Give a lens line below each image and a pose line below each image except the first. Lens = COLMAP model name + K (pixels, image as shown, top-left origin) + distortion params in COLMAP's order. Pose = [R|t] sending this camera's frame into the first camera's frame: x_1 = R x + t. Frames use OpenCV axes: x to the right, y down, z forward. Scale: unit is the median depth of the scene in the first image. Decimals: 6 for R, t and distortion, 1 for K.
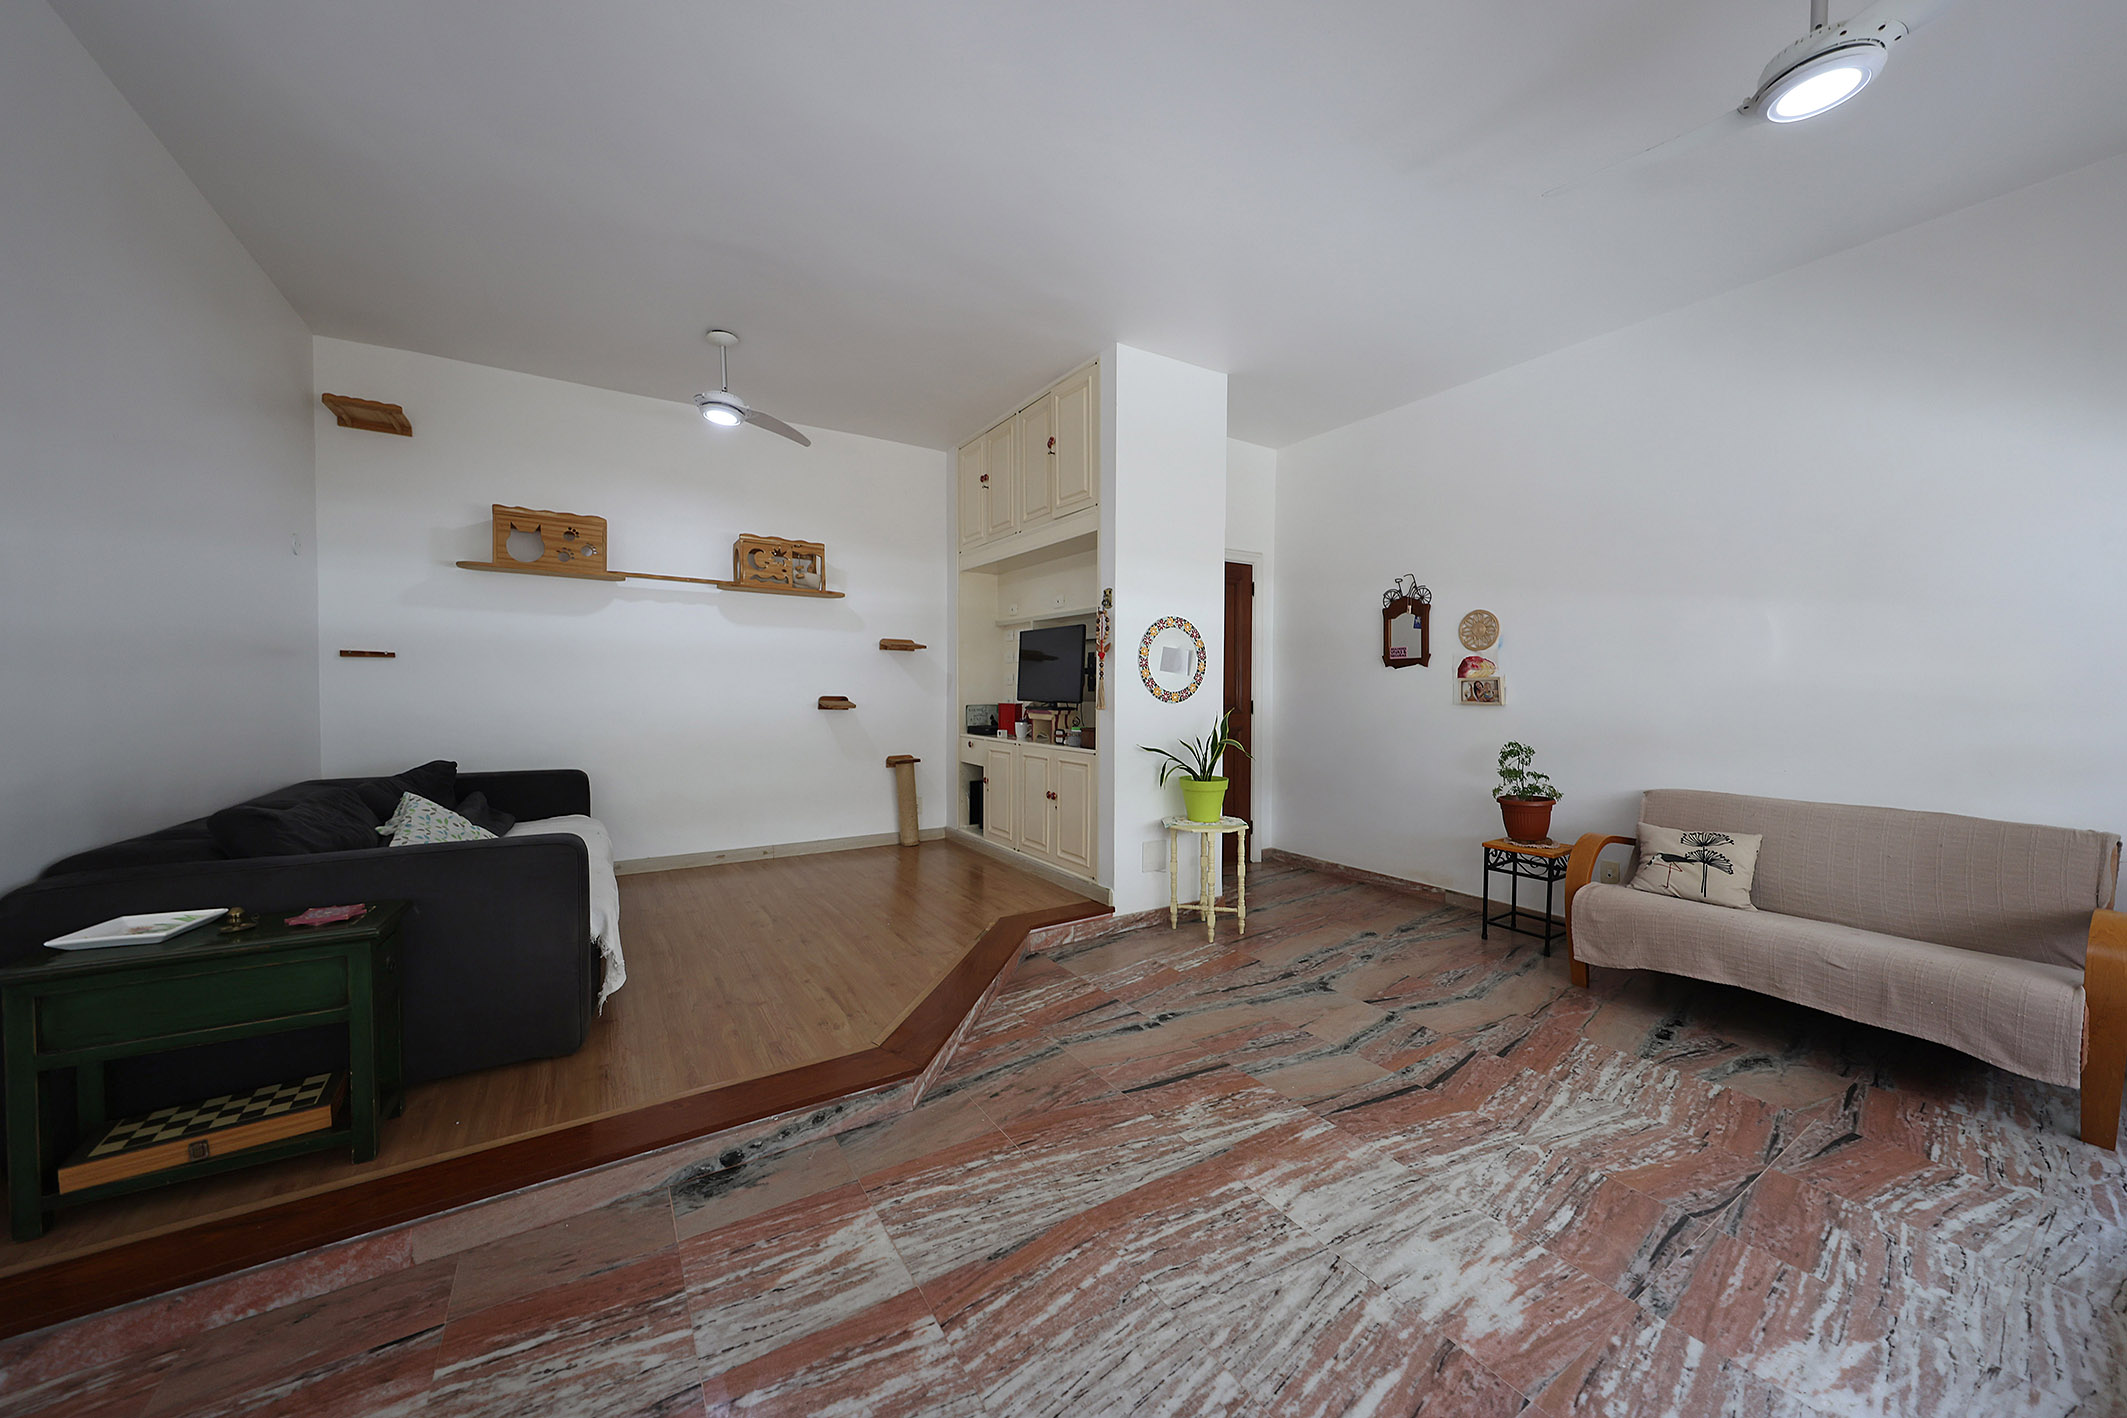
lens RADIAL K [[723.4, 0, 1066.2], [0, 723.4, 707.2], [0, 0, 1]] dist [-0.000097, -0.000074]
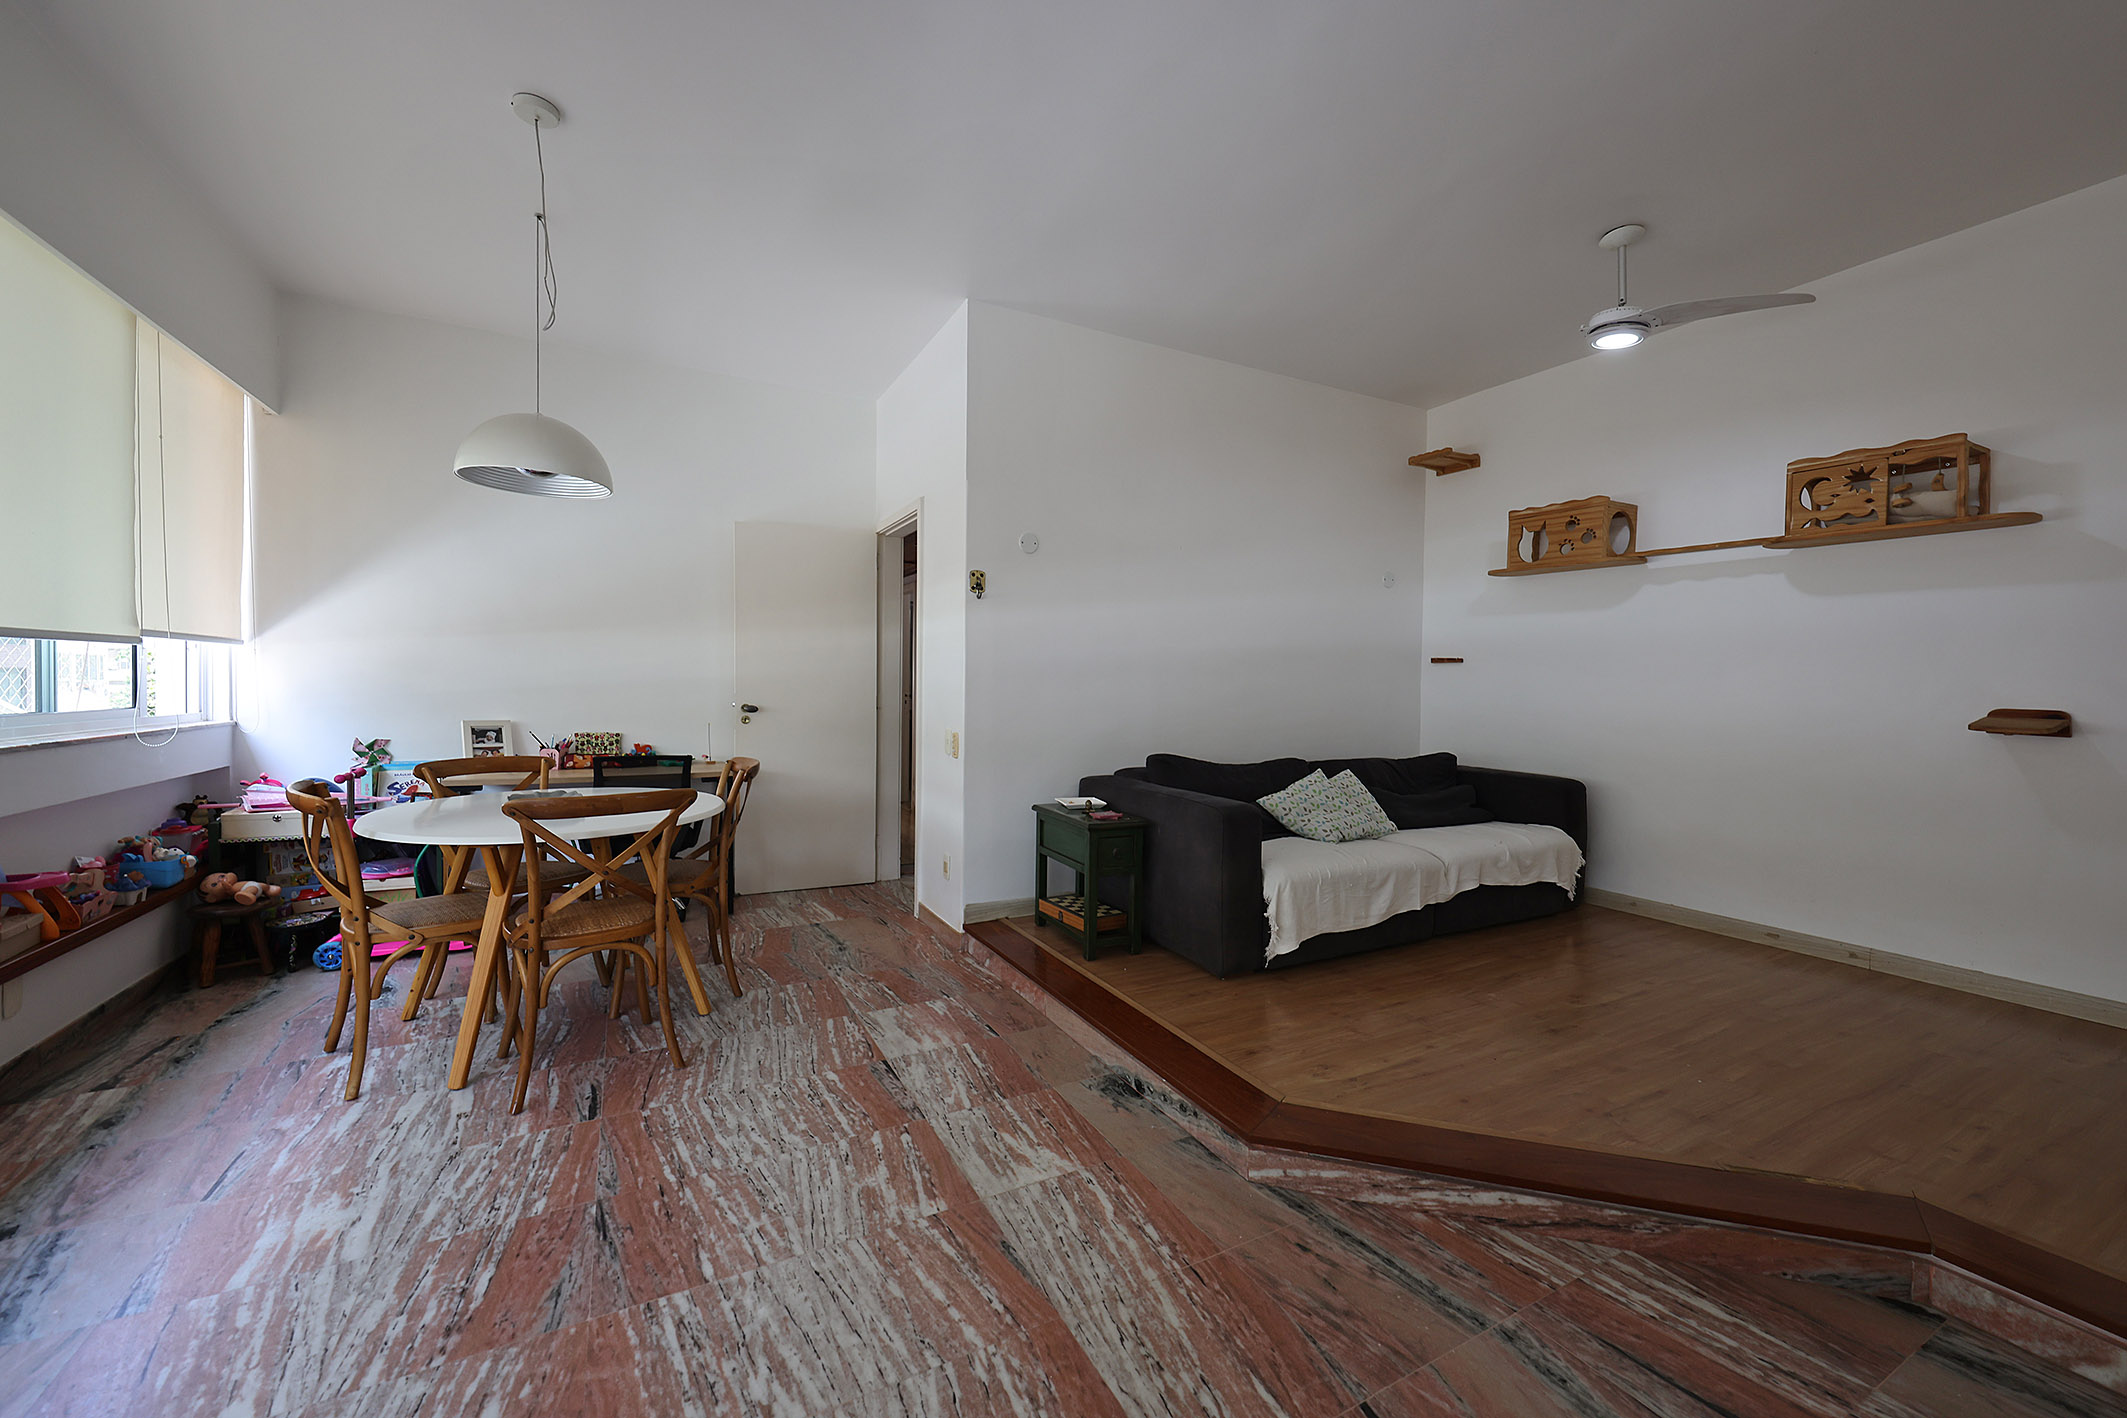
lens RADIAL K [[808.3, 0, 1063.7], [0, 808.3, 698.9], [0, 0, 1]] dist [-0.001860, 0.000143]
pose [[-0.052750, 0.014073, -0.998509, 0.834304], [-0.041715, 0.998997, 0.016284, -0.011798], [0.997736, 0.042512, -0.052110, 0.925951]]
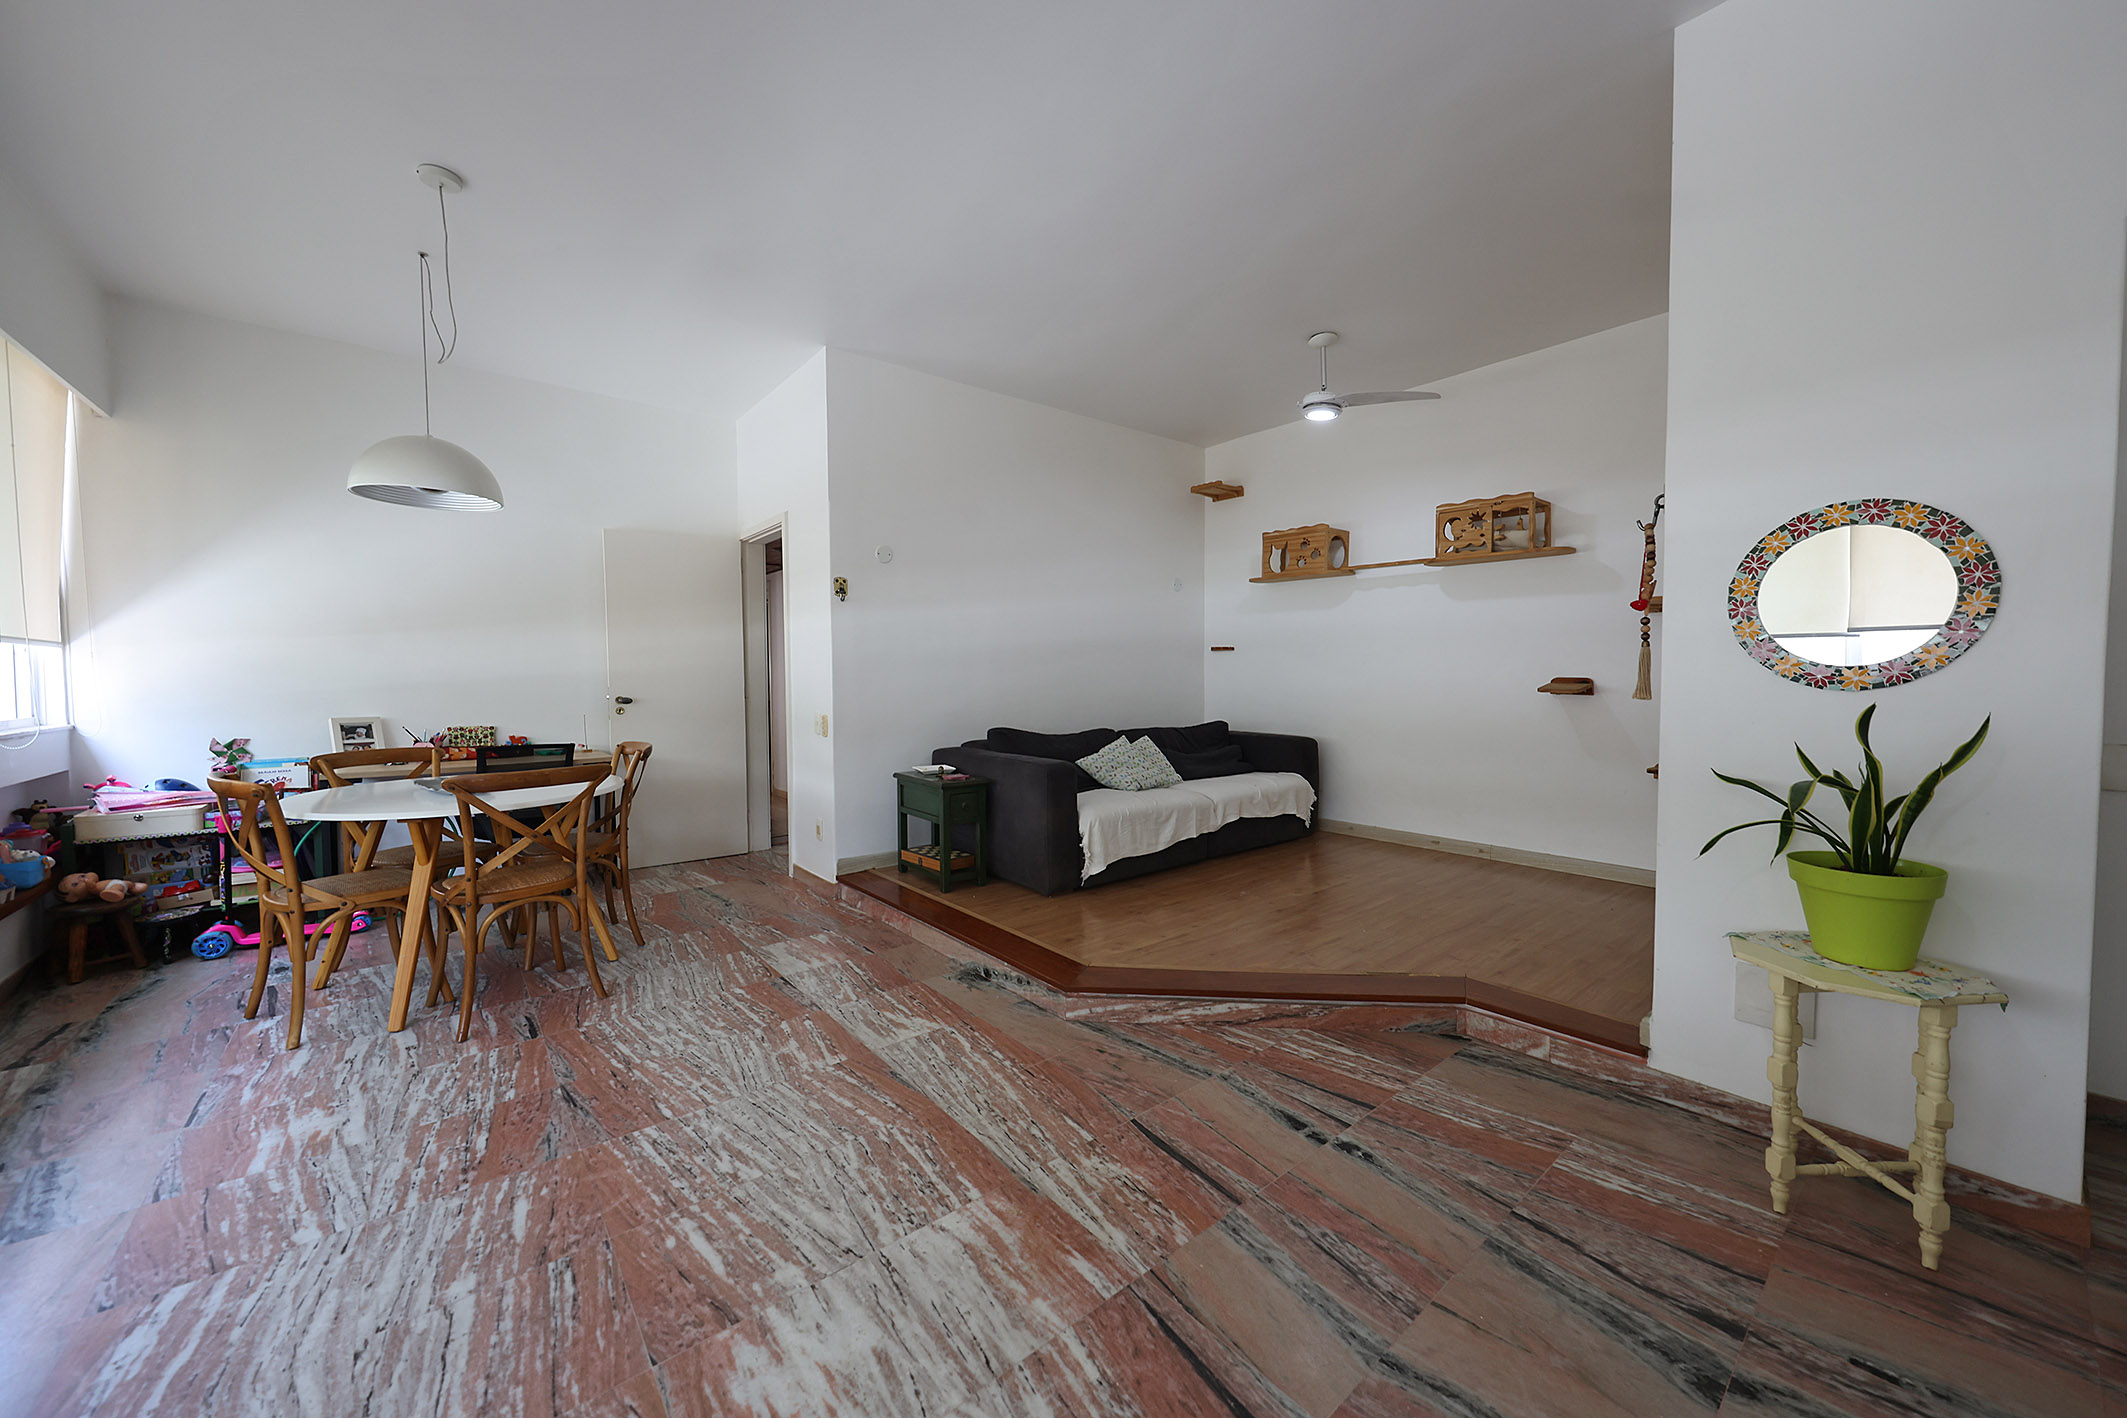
lens RADIAL K [[756.5, 0, 1065.8], [0, 756.5, 698.9], [0, 0, 1]] dist [-0.001338, -0.000157]
pose [[0.152815, 0.027677, -0.987867, 1.143800], [-0.021700, 0.999461, 0.024645, -0.002169], [0.988016, 0.017671, 0.153334, 0.913750]]
